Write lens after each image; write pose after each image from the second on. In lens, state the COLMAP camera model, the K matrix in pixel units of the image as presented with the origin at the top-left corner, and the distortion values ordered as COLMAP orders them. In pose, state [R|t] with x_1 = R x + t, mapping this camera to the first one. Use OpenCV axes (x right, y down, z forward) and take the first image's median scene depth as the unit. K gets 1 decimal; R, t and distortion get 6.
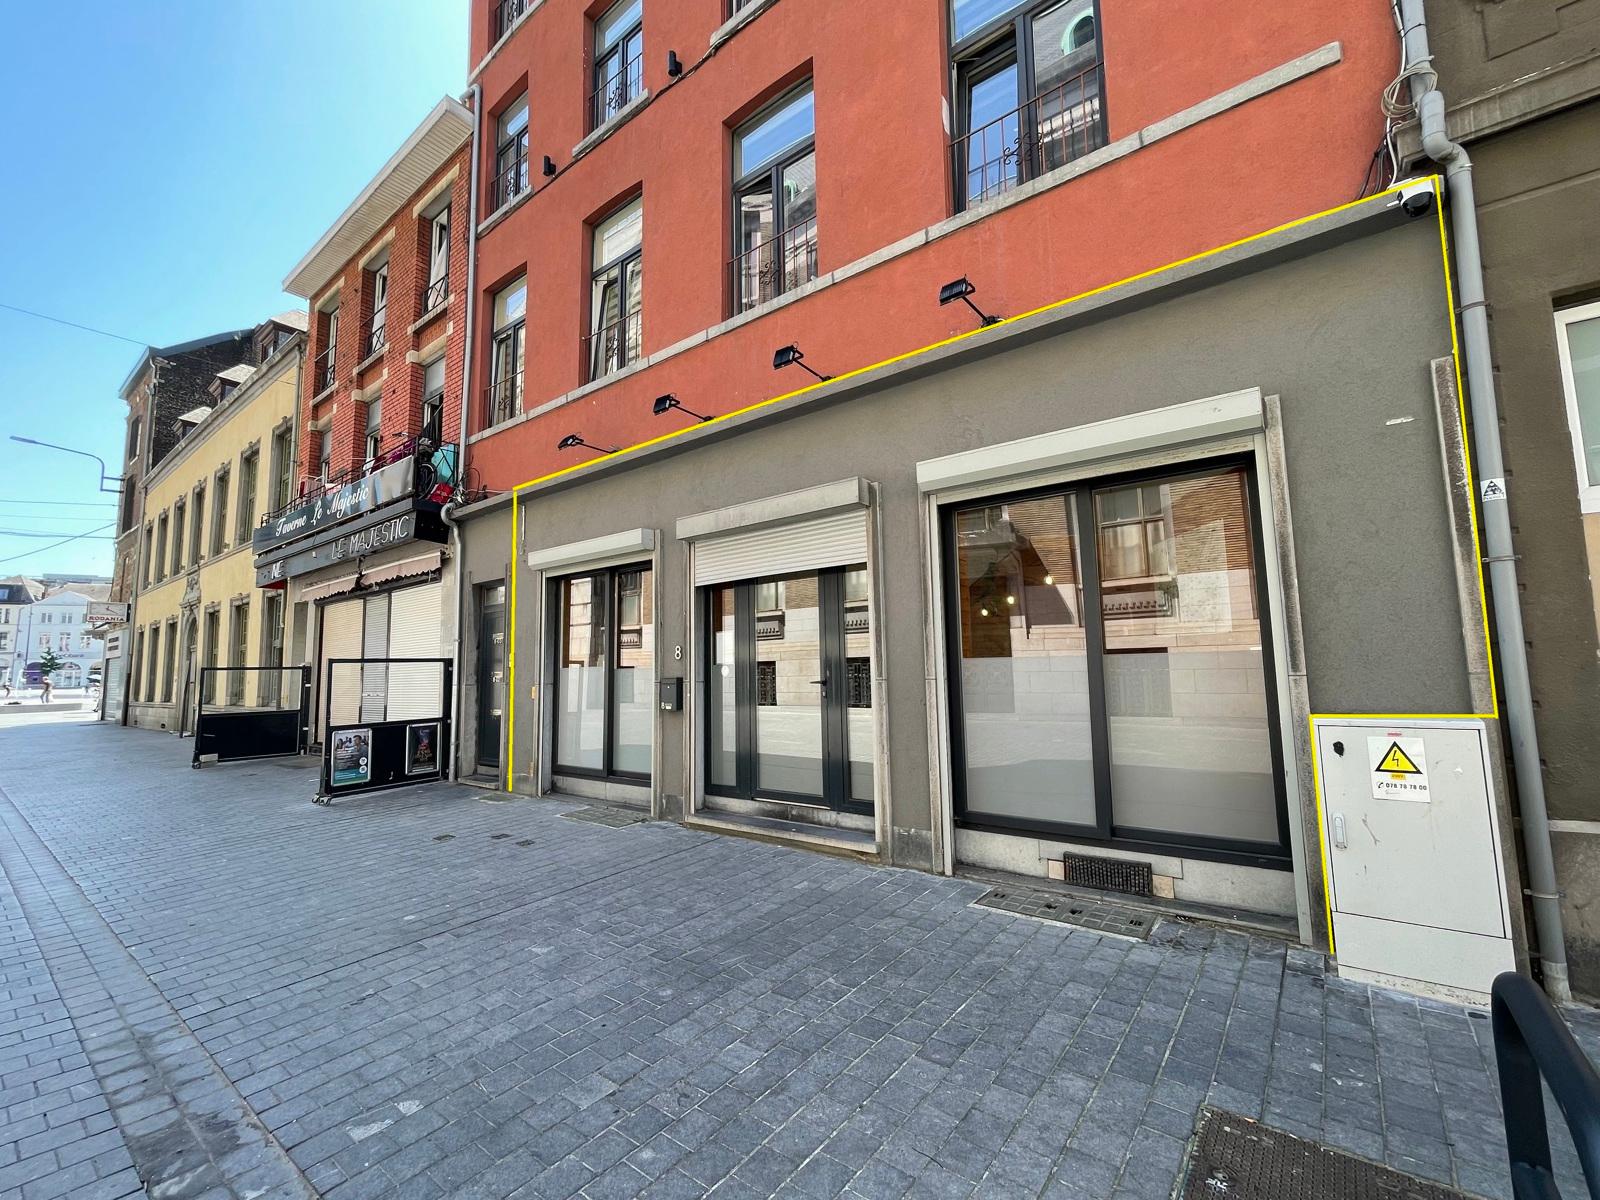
lens RADIAL K [[646.6, 0, 800.0], [0, 646.6, 600.0], [0, 0, 1]] dist [0.001995, -0.004026]
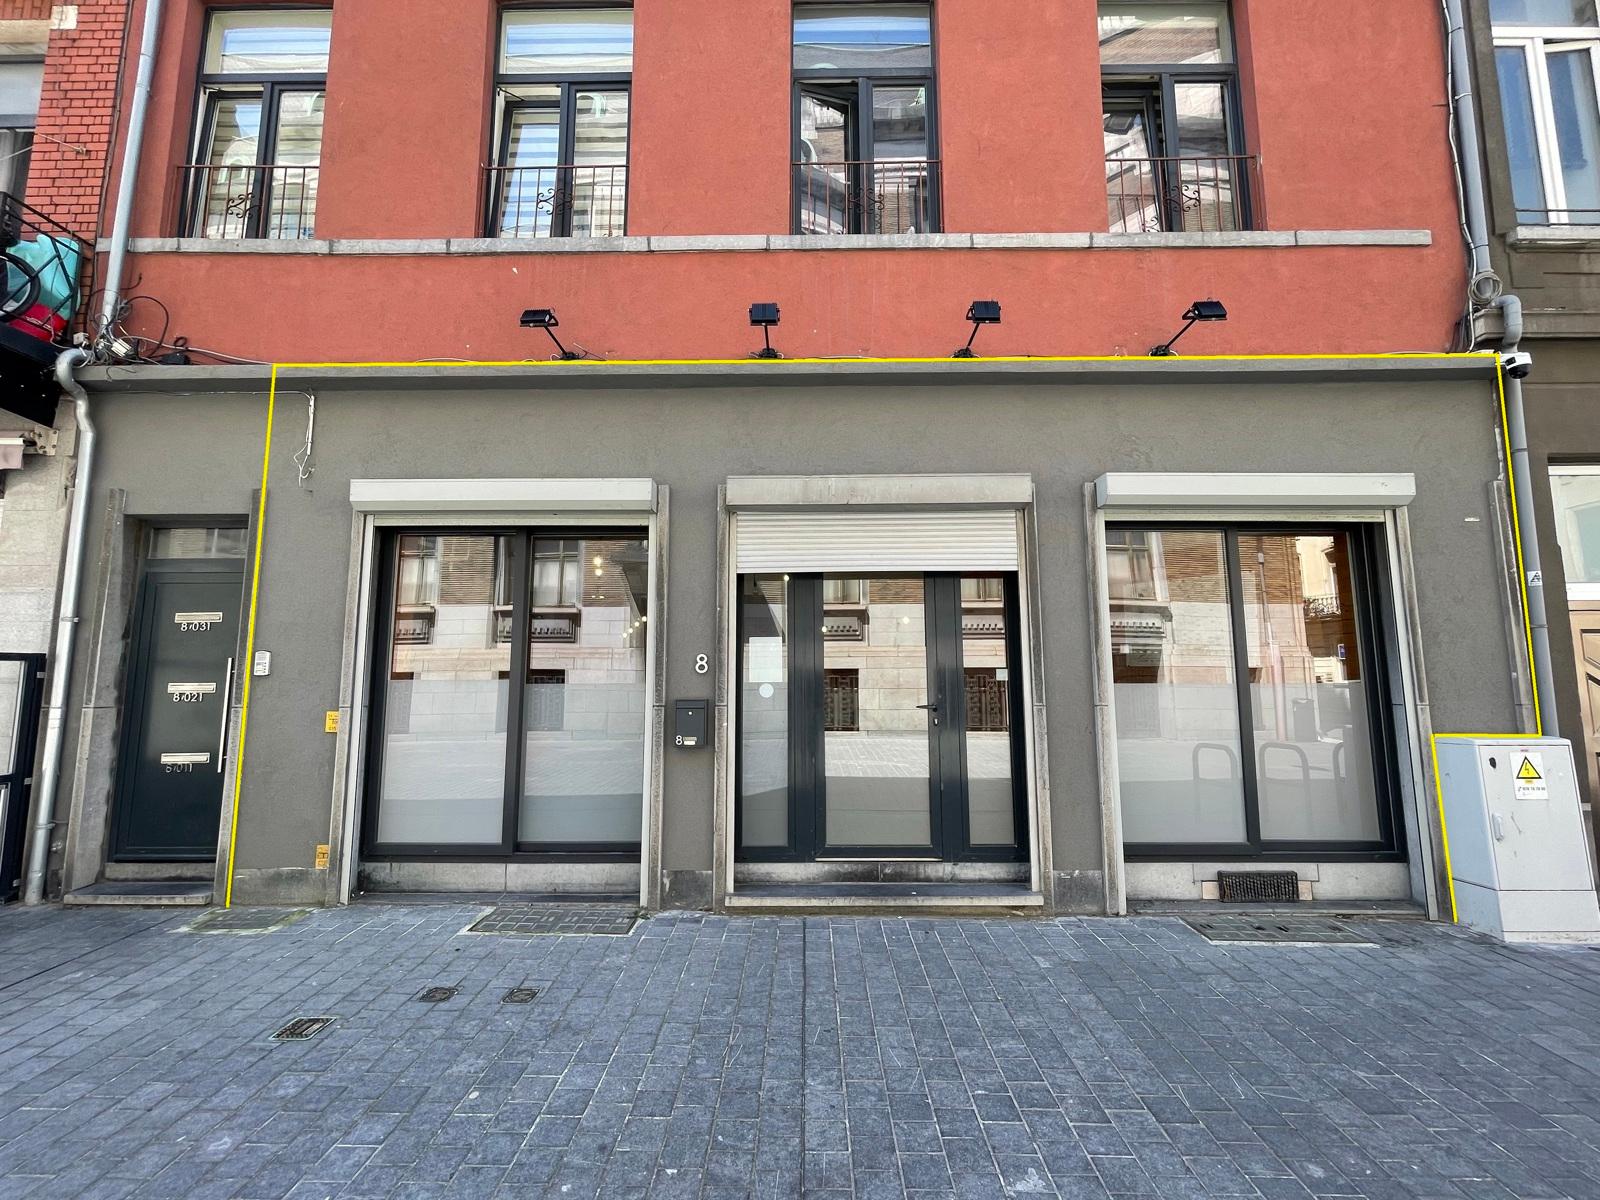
lens RADIAL K [[658.5, 0, 800.0], [0, 658.5, 600.0], [0, 0, 1]] dist [-0.008327, 0.004554]
pose [[0.809258, 0.090622, 0.580422, -0.649369], [-0.079498, 0.995835, -0.044641, 0.044119], [-0.582050, -0.010016, 0.813091, 0.440221]]
